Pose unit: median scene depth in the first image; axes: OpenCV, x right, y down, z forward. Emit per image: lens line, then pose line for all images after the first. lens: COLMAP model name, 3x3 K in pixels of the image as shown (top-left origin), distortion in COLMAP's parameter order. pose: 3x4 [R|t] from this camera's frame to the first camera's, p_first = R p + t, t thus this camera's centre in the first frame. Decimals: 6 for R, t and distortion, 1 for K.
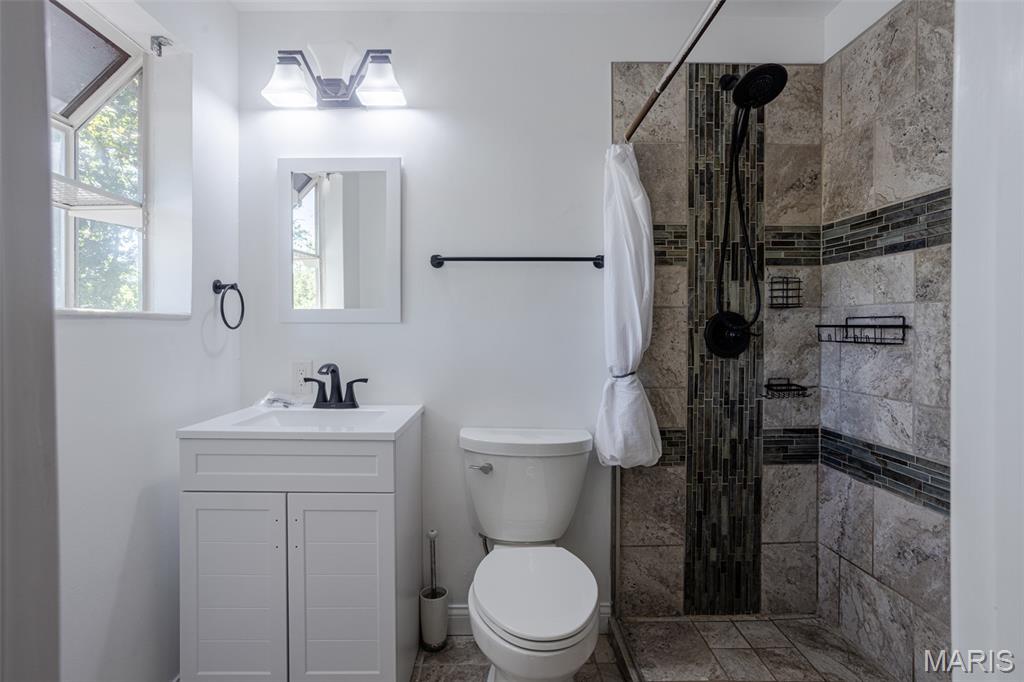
lens RADIAL K [[488.6, 0, 511.1], [0, 488.6, 341.6], [0, 0, 1]] dist [0.005518, 0.001599]
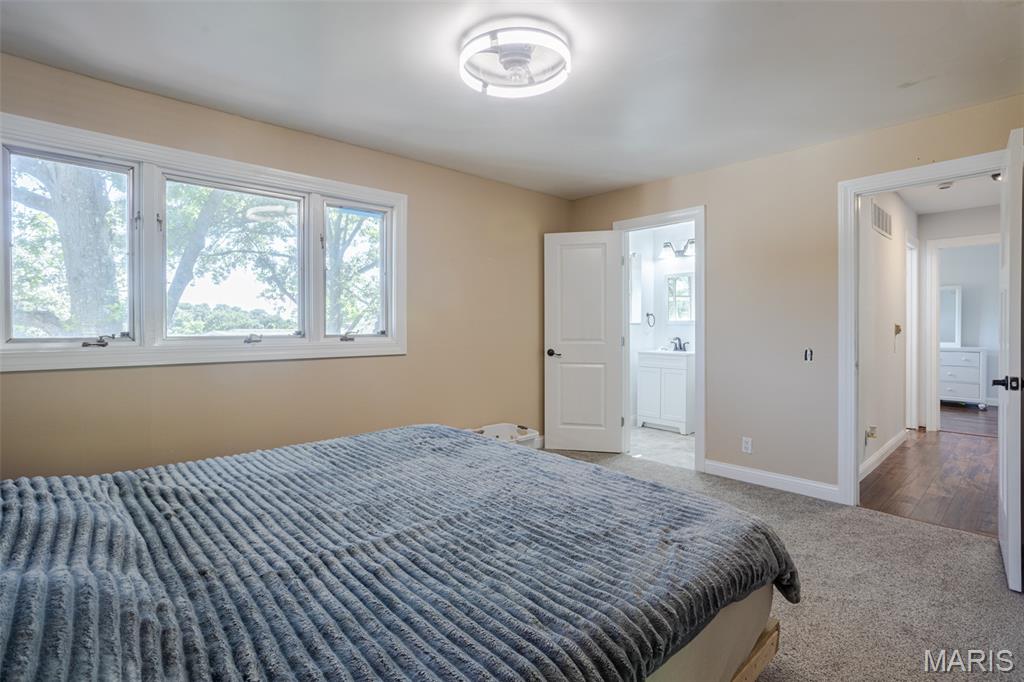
lens RADIAL K [[488.6, 0, 511.2], [0, 488.6, 334.6], [0, 0, 1]] dist [0.005518, 0.001599]
pose [[0.685721, -0.000159, -0.727864, 1.227034], [-0.000435, 1.000000, -0.000628, 0.030003], [0.727864, 0.000748, 0.685721, -2.024563]]
